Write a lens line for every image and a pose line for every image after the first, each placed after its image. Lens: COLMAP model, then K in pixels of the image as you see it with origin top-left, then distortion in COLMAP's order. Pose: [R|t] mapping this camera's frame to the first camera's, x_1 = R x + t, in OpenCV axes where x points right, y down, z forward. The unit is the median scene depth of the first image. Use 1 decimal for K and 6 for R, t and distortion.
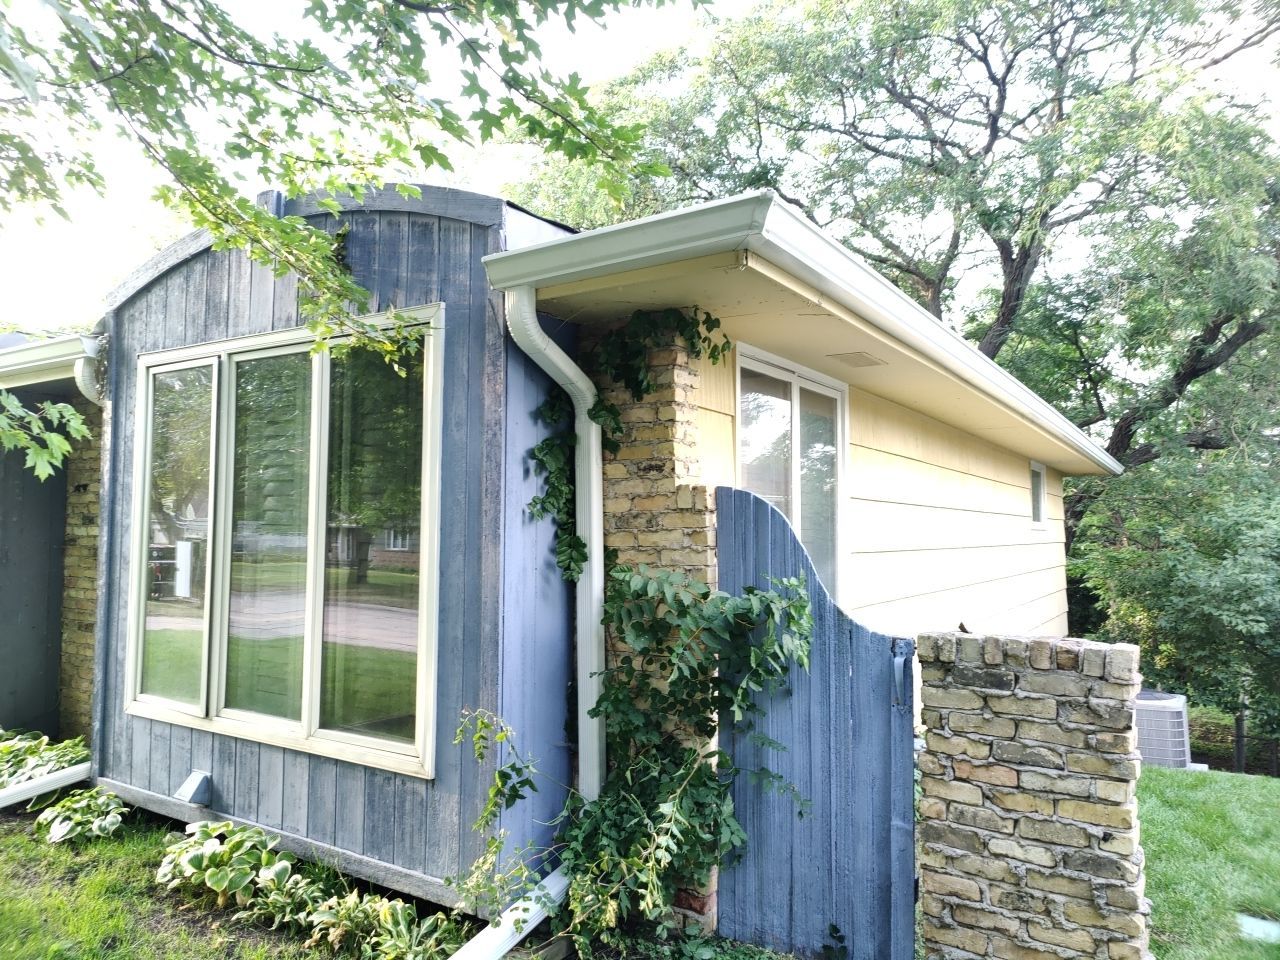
lens RADIAL K [[882.0, 0, 636.7], [0, 882.0, 476.5], [0, 0, 1]] dist [0.045603, -0.036327]
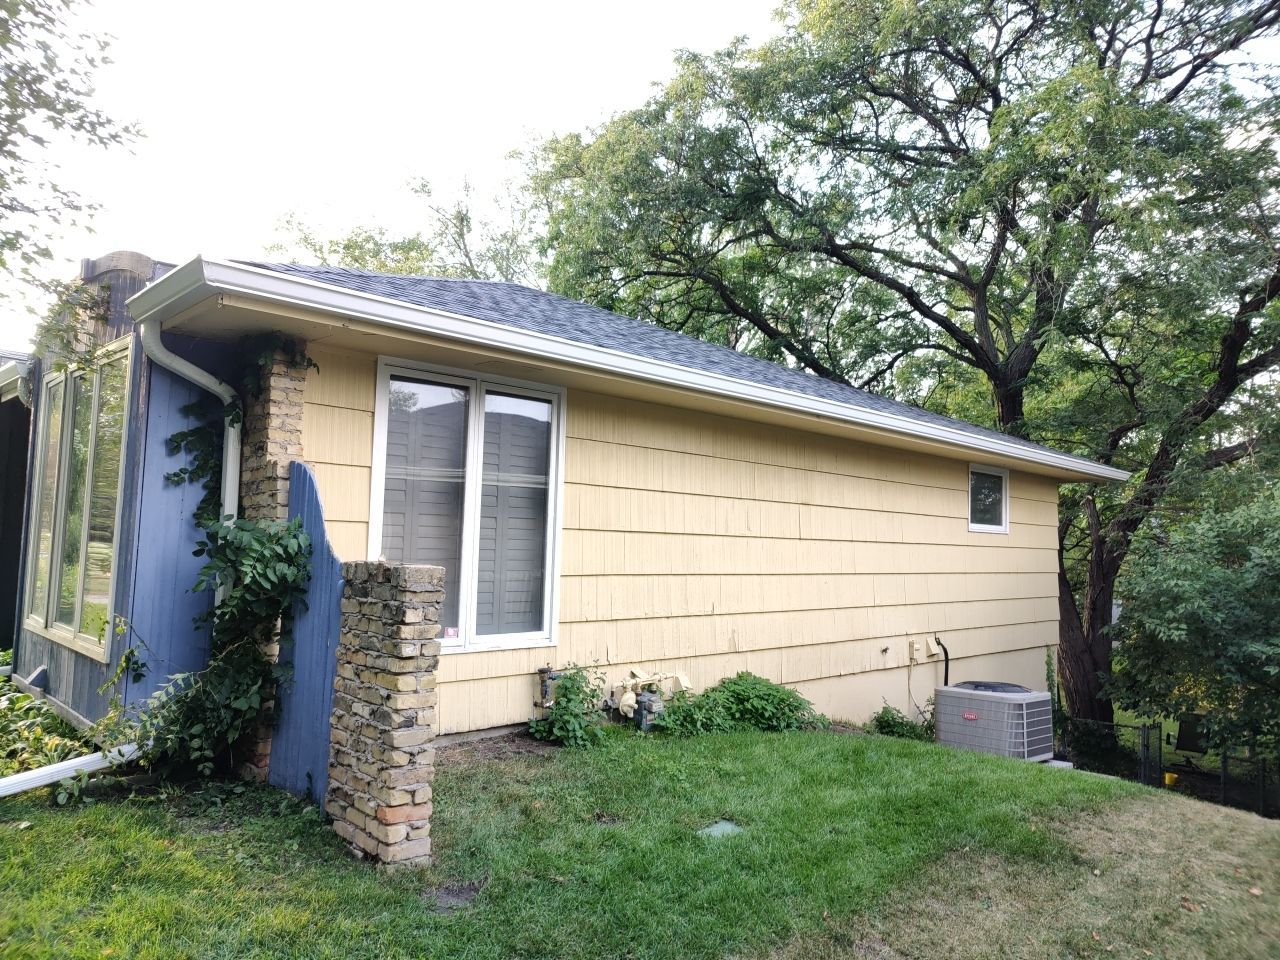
lens RADIAL K [[882.0, 0, 636.7], [0, 882.0, 476.5], [0, 0, 1]] dist [0.045603, -0.036327]
pose [[0.974673, 0.006194, -0.223550, 0.910066], [-0.010471, 0.999784, -0.017955, 0.053366], [0.223390, 0.019841, 0.974527, -0.223153]]
